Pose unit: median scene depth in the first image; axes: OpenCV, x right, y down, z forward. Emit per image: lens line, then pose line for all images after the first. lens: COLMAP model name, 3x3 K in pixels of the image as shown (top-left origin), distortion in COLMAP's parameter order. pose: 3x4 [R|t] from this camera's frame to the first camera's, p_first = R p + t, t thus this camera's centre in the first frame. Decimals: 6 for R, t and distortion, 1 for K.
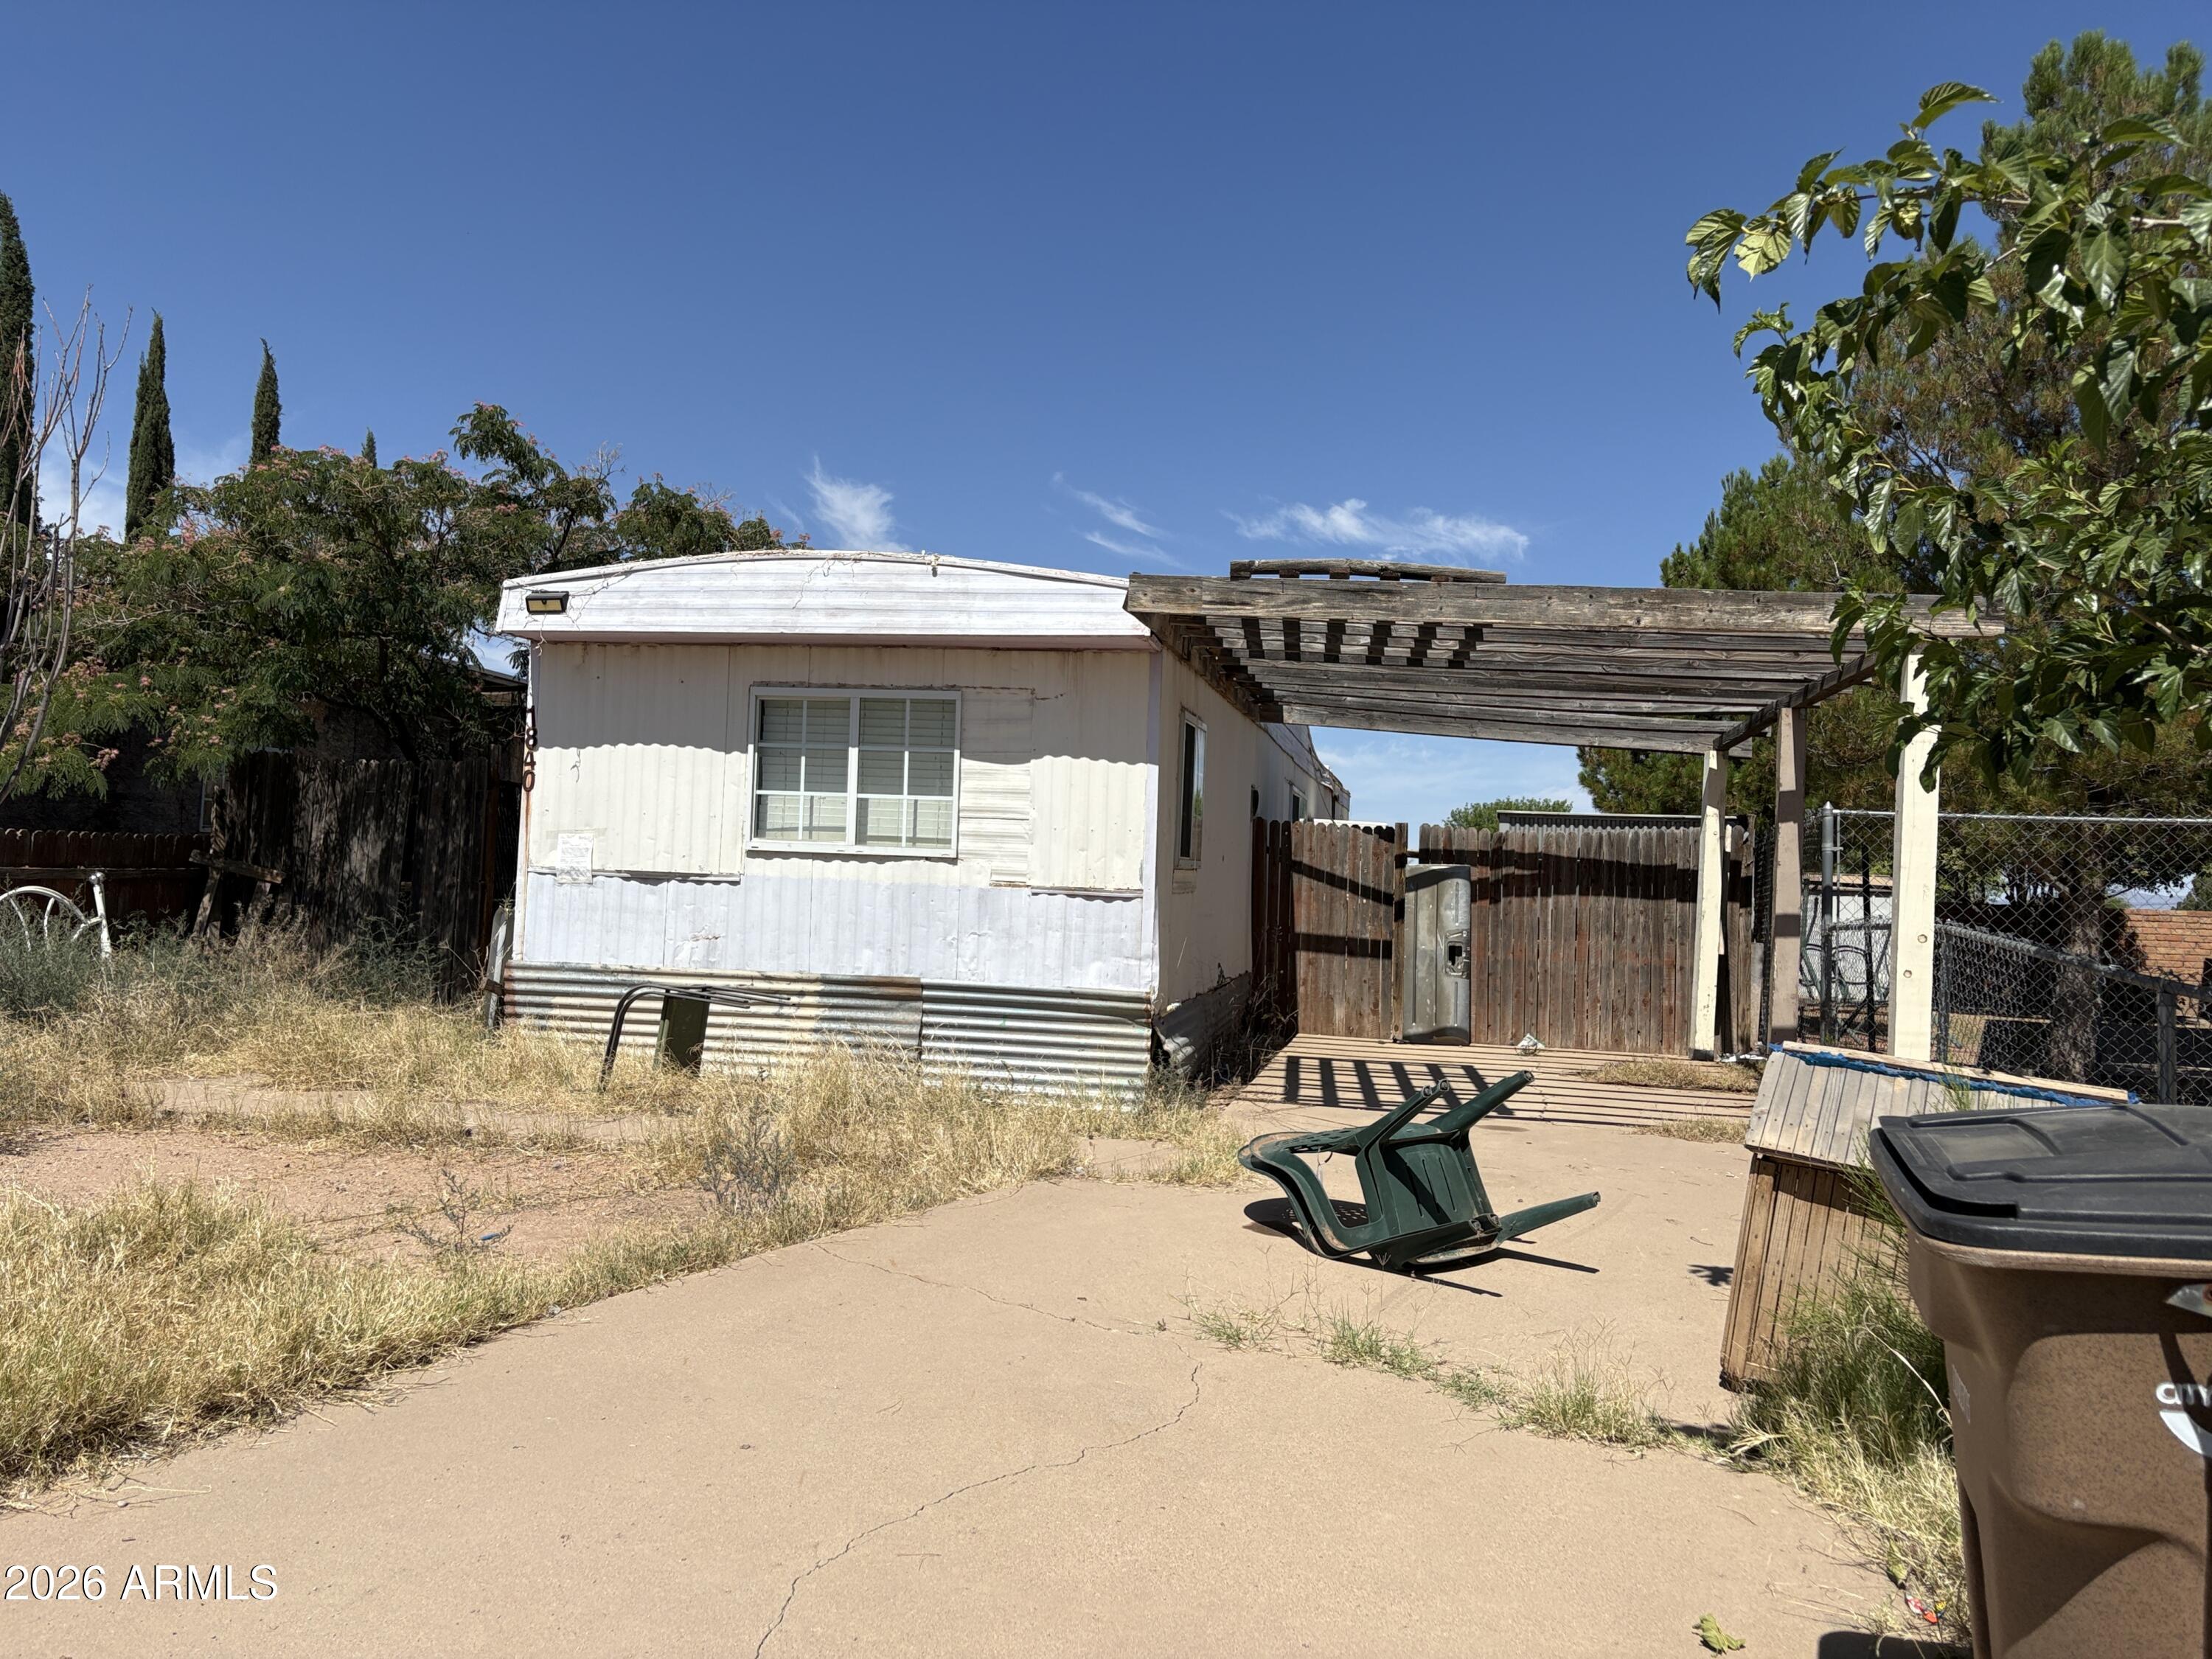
lens RADIAL K [[1666.4, 0, 1107.6], [0, 1666.4, 846.7], [0, 0, 1]] dist [0.119729, -0.181737]
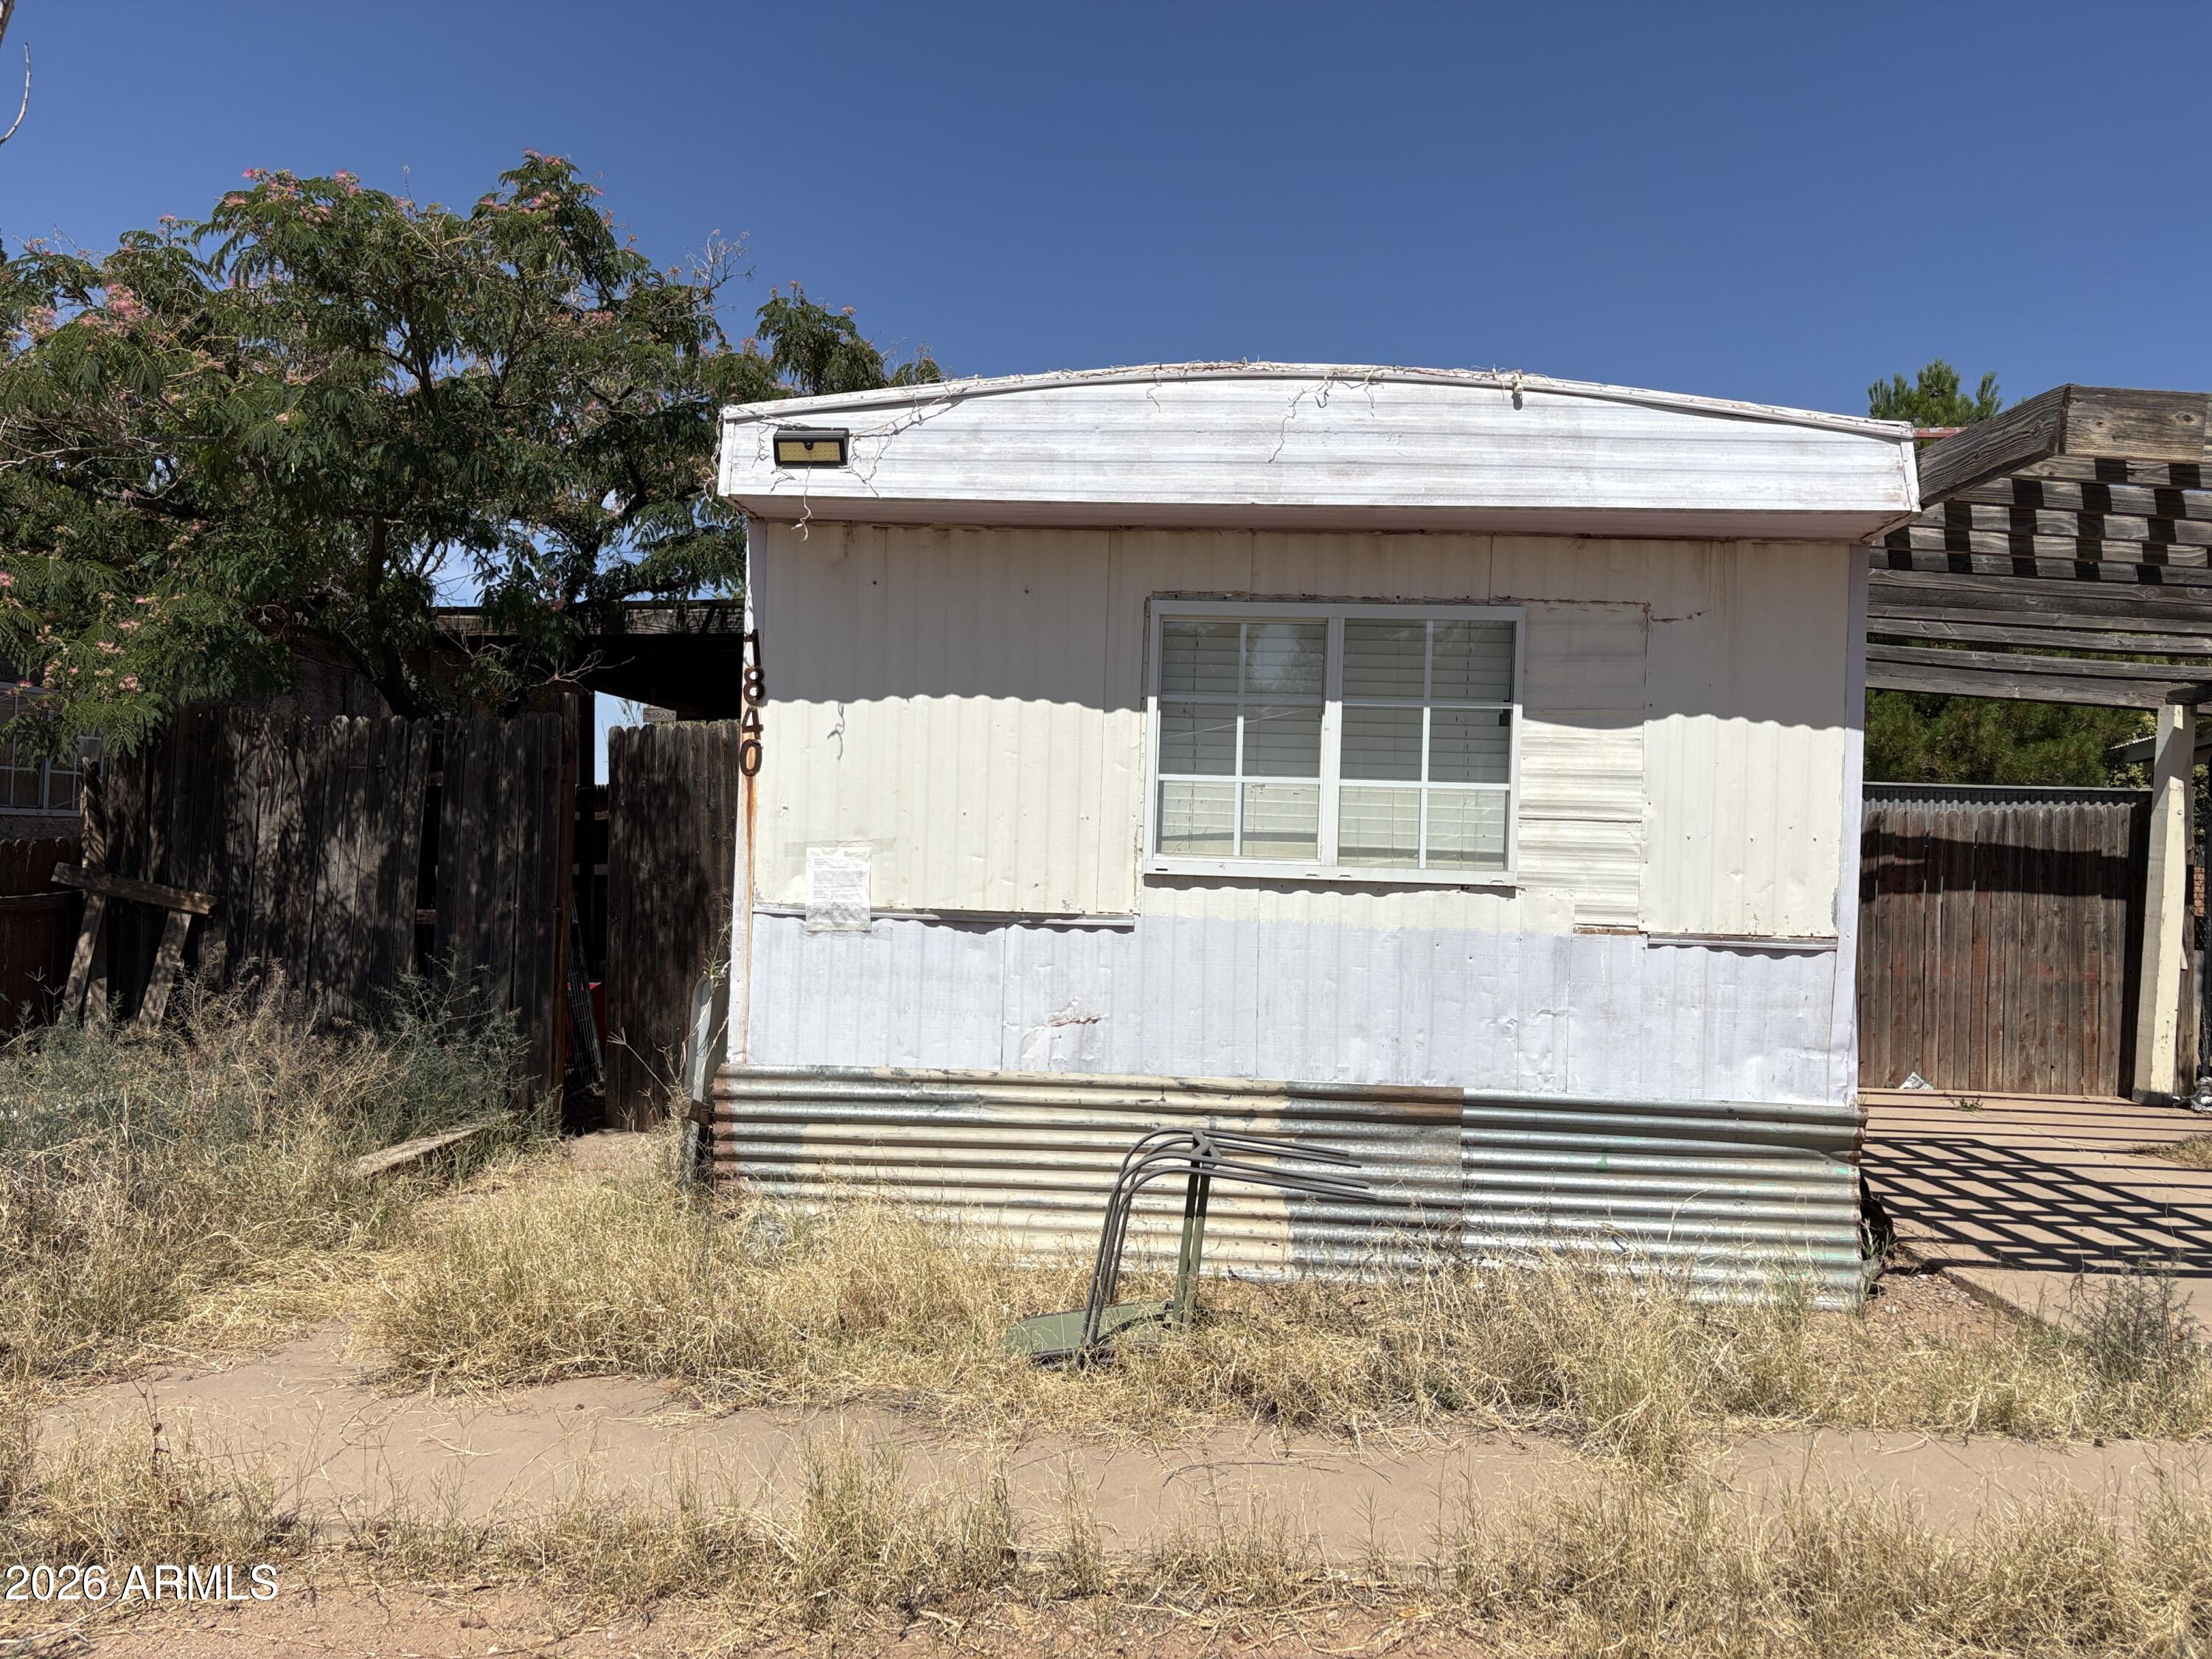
lens RADIAL K [[1634.1, 0, 1106.0], [0, 1634.1, 829.5], [0, 0, 1]] dist [0.122297, -0.165357]
pose [[0.987605, -0.009170, 0.156689, -0.318669], [0.005335, 0.999676, 0.024878, -0.028260], [-0.156866, -0.023734, 0.987335, 0.424404]]
